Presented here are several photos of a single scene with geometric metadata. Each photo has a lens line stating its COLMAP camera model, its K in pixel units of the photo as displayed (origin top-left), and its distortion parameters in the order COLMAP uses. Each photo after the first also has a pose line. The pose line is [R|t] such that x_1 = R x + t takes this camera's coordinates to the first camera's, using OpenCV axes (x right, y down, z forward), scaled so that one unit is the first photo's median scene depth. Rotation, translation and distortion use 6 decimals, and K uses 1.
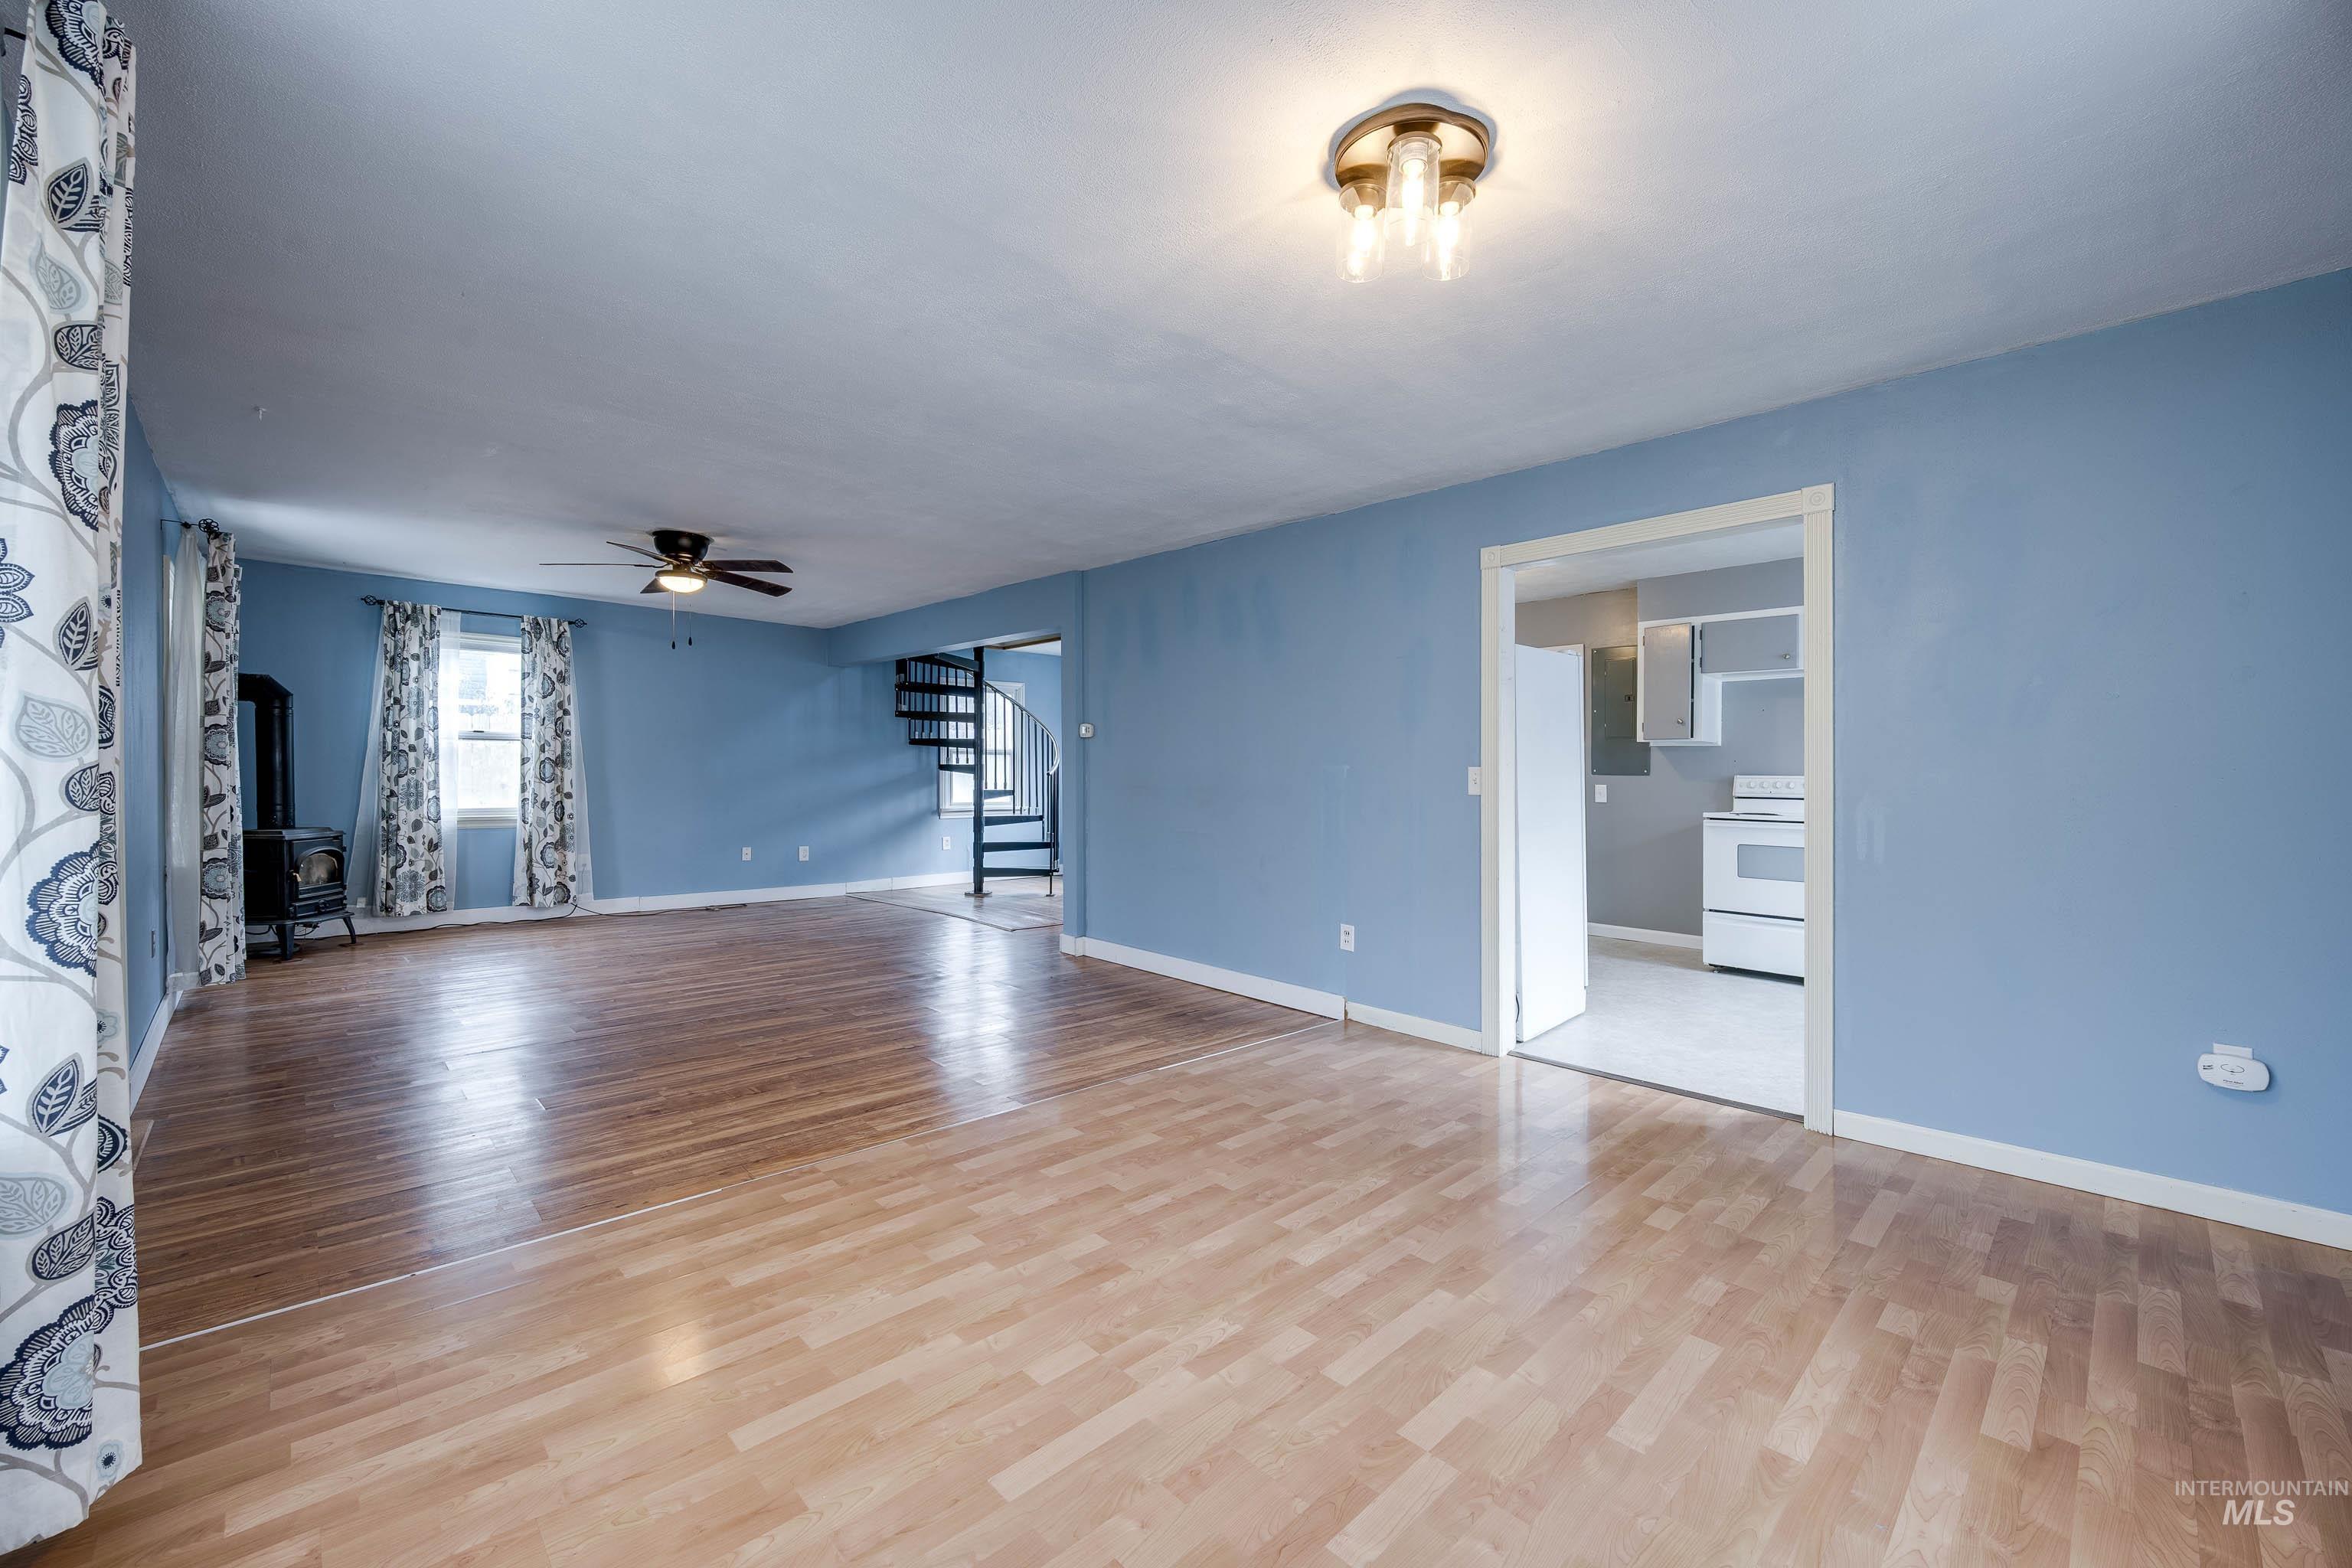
lens RADIAL K [[920.6, 0, 1170.8], [0, 920.6, 783.2], [0, 0, 1]] dist [-0.000284, -0.000121]
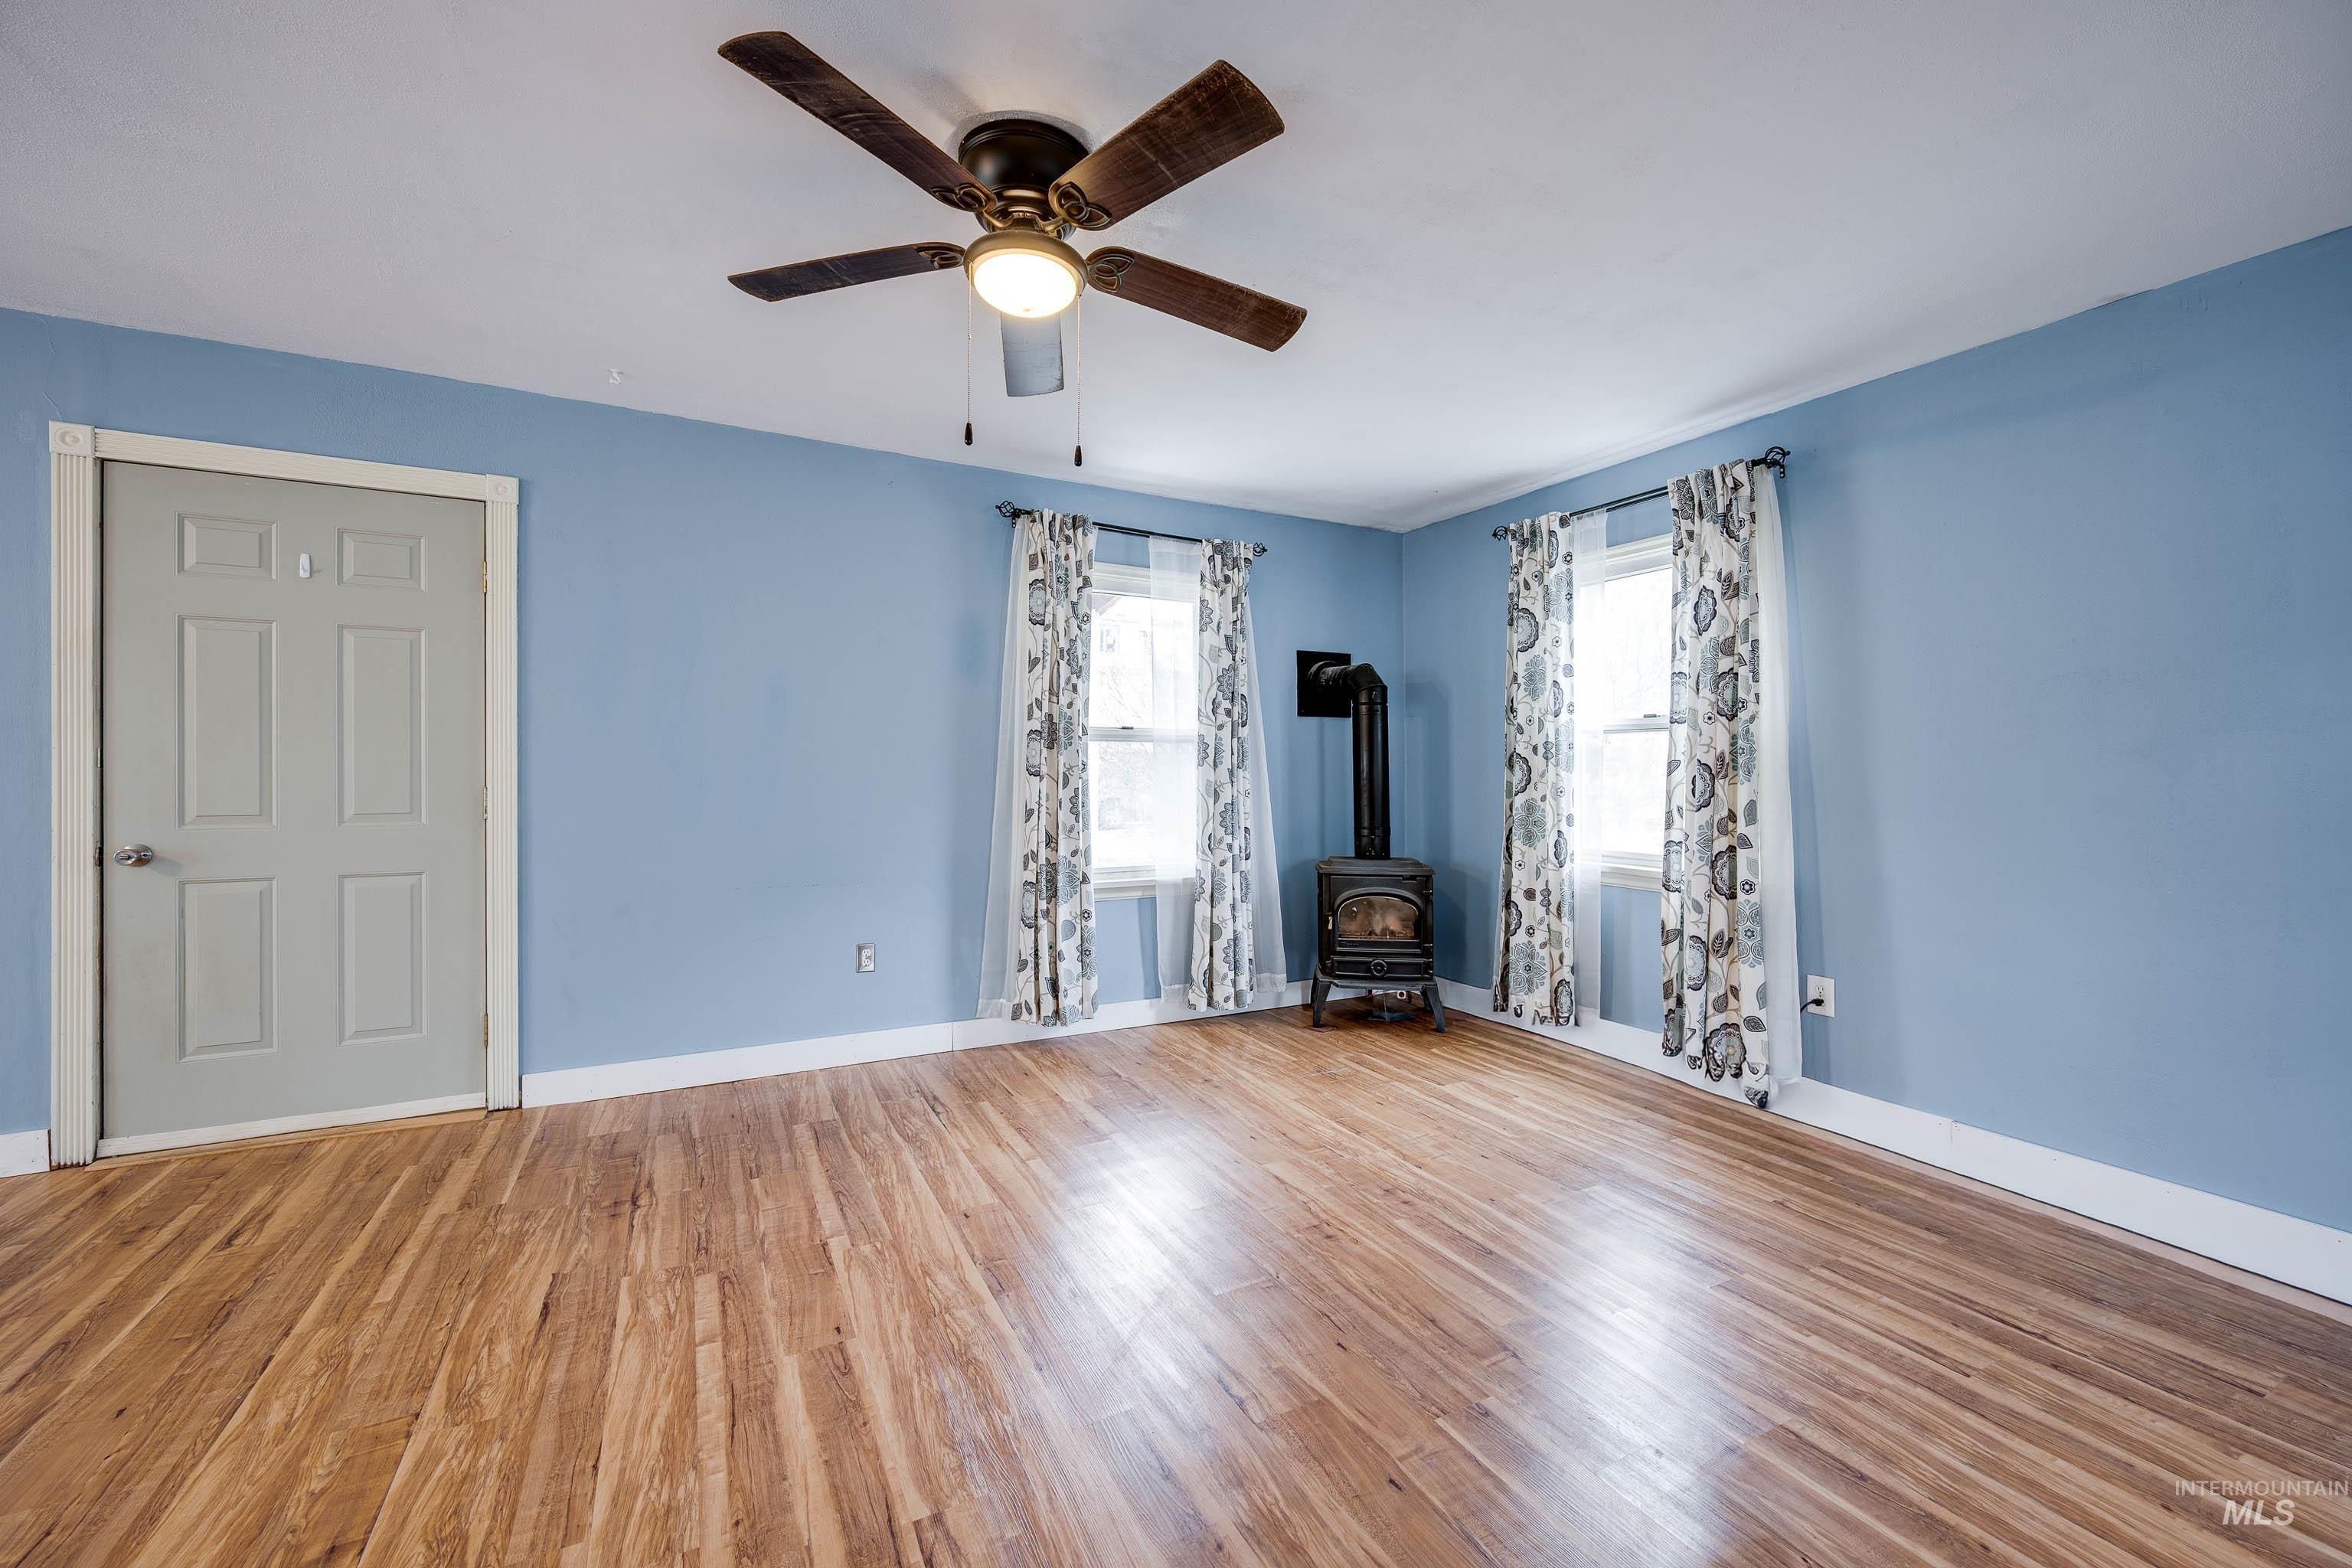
lens RADIAL K [[920.6, 0, 1170.8], [0, 920.6, 783.2], [0, 0, 1]] dist [-0.000284, -0.000121]
pose [[-0.267929, -0.005082, -0.963425, -0.139003], [-0.020777, 0.999784, 0.000505, -0.009869], [0.963215, 0.020152, -0.267976, 0.873170]]
